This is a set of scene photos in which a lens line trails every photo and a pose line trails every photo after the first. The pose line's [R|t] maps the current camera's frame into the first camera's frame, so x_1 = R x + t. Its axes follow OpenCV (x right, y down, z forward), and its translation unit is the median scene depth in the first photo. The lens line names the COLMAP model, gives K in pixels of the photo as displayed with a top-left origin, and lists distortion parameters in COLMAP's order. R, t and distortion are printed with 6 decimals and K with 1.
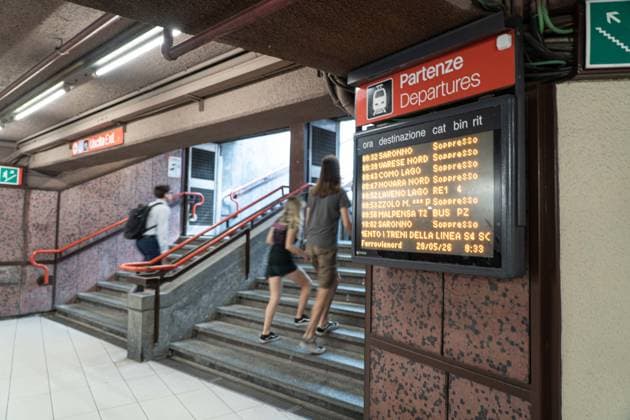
lens RADIAL K [[422.4, 0, 315.0], [0, 422.4, 210.0], [0, 0, 1]] dist [-0.000759, 0.001693]
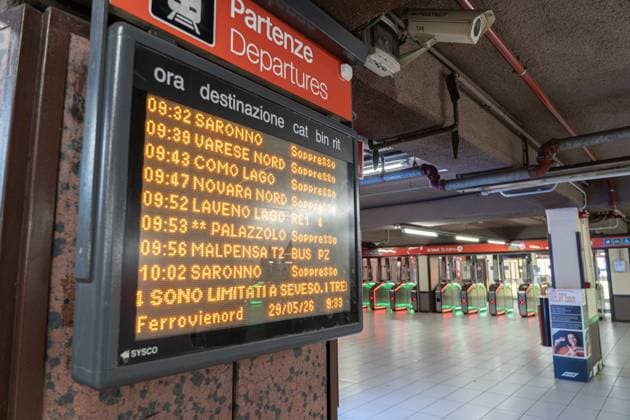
lens RADIAL K [[422.4, 0, 315.0], [0, 422.4, 210.0], [0, 0, 1]] dist [-0.000759, 0.001693]
pose [[-0.247238, 0.123902, 0.961000, -0.300943], [-0.040842, 0.989577, -0.138094, 0.025134], [-0.968094, -0.073392, -0.239600, 0.980898]]
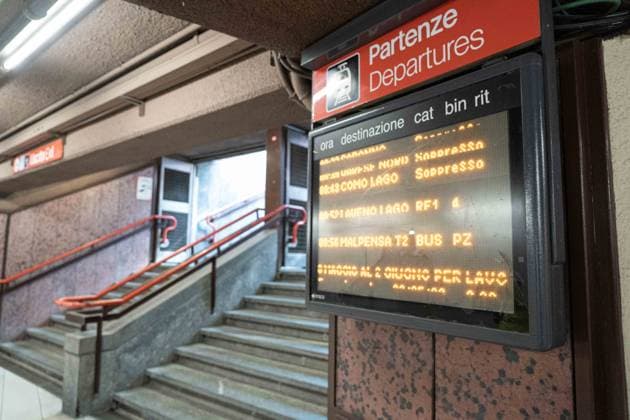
lens RADIAL K [[422.4, 0, 315.0], [0, 422.4, 210.0], [0, 0, 1]] dist [-0.000759, 0.001693]
pose [[0.999780, 0.000589, 0.020963, 0.092556], [0.000631, 0.998308, -0.058146, -0.001699], [-0.020961, 0.058146, 0.998088, 0.295428]]
